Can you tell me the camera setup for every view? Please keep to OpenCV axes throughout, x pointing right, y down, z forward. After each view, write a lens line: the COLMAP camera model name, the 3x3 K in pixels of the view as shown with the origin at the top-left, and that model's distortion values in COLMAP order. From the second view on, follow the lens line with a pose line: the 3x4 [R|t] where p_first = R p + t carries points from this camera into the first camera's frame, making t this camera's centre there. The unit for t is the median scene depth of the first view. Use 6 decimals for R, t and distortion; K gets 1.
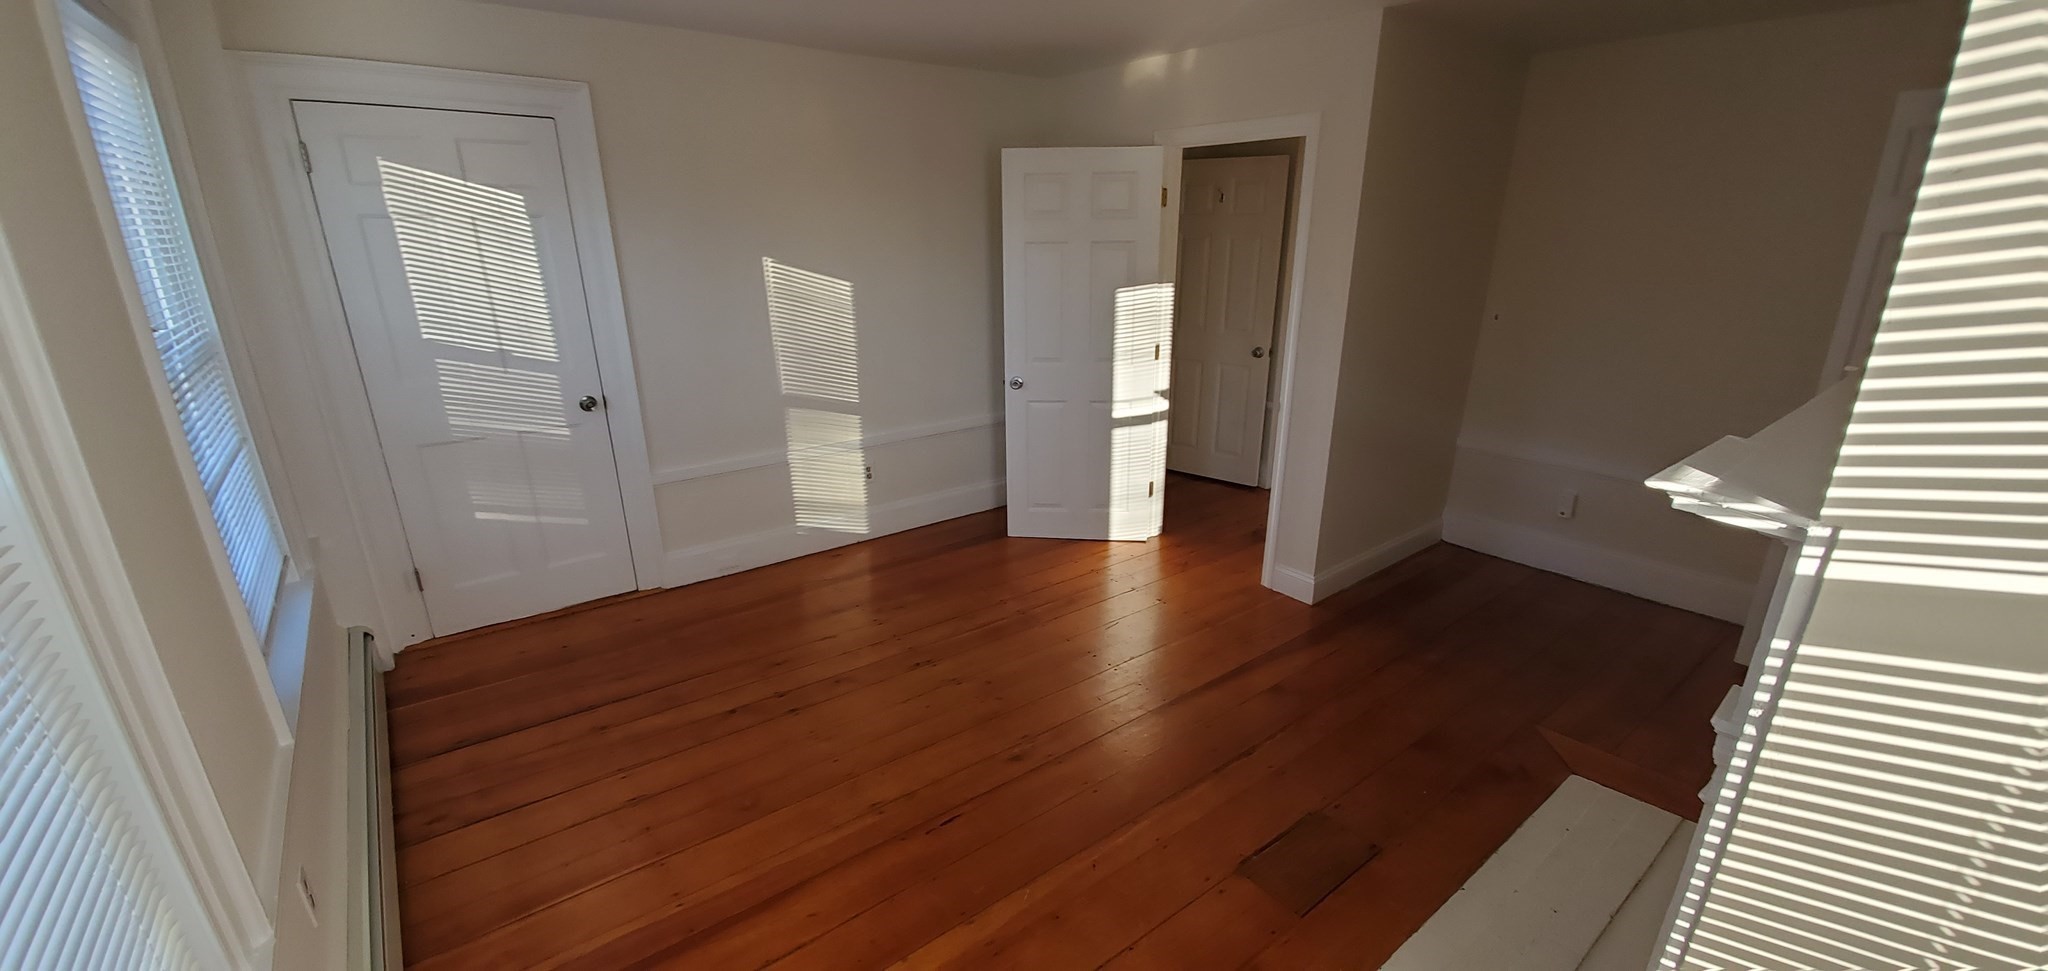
lens RADIAL K [[804.7, 0, 1028.7], [0, 804.7, 502.3], [0, 0, 1]] dist [0.018504, -0.017000]
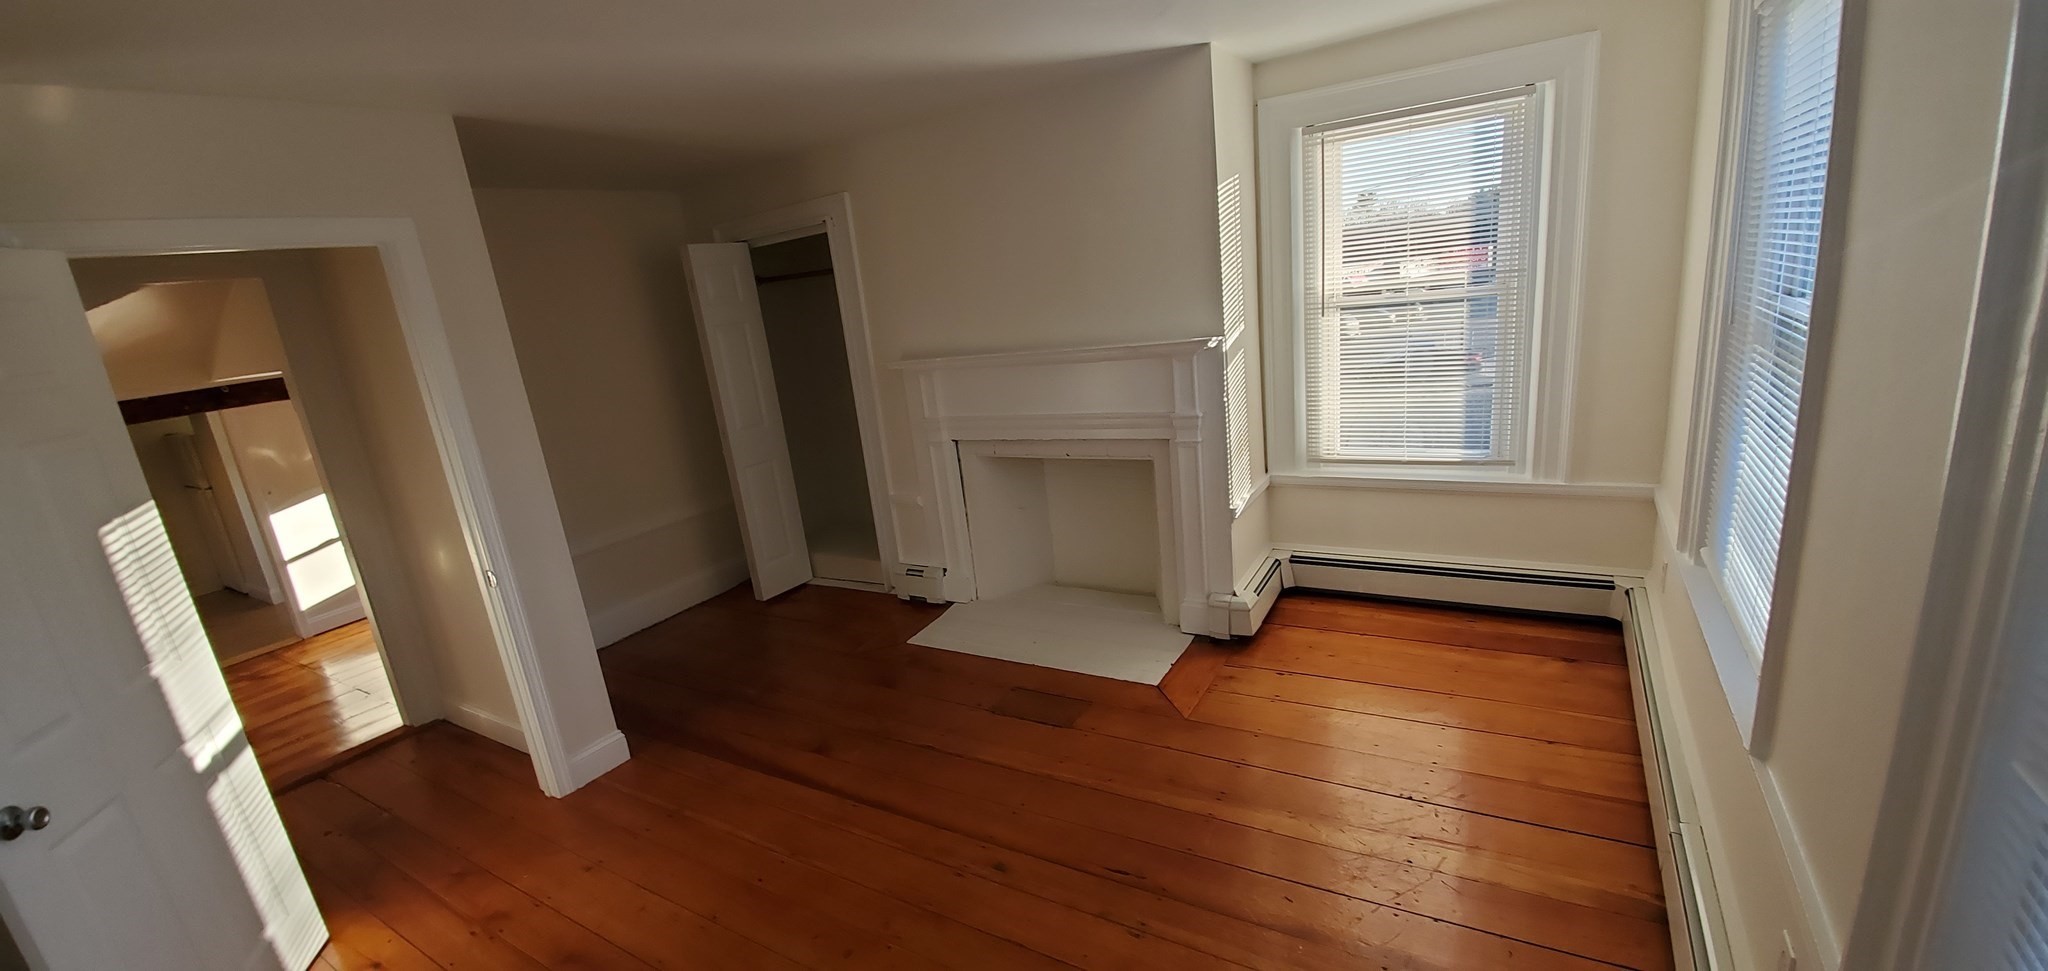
lens RADIAL K [[804.7, 0, 1028.7], [0, 804.7, 502.3], [0, 0, 1]] dist [0.018504, -0.017000]
pose [[-0.357284, -0.200484, 0.912225, -0.524809], [0.399628, 0.849959, 0.343319, -0.226975], [-0.844183, 0.487213, -0.223557, 0.652230]]
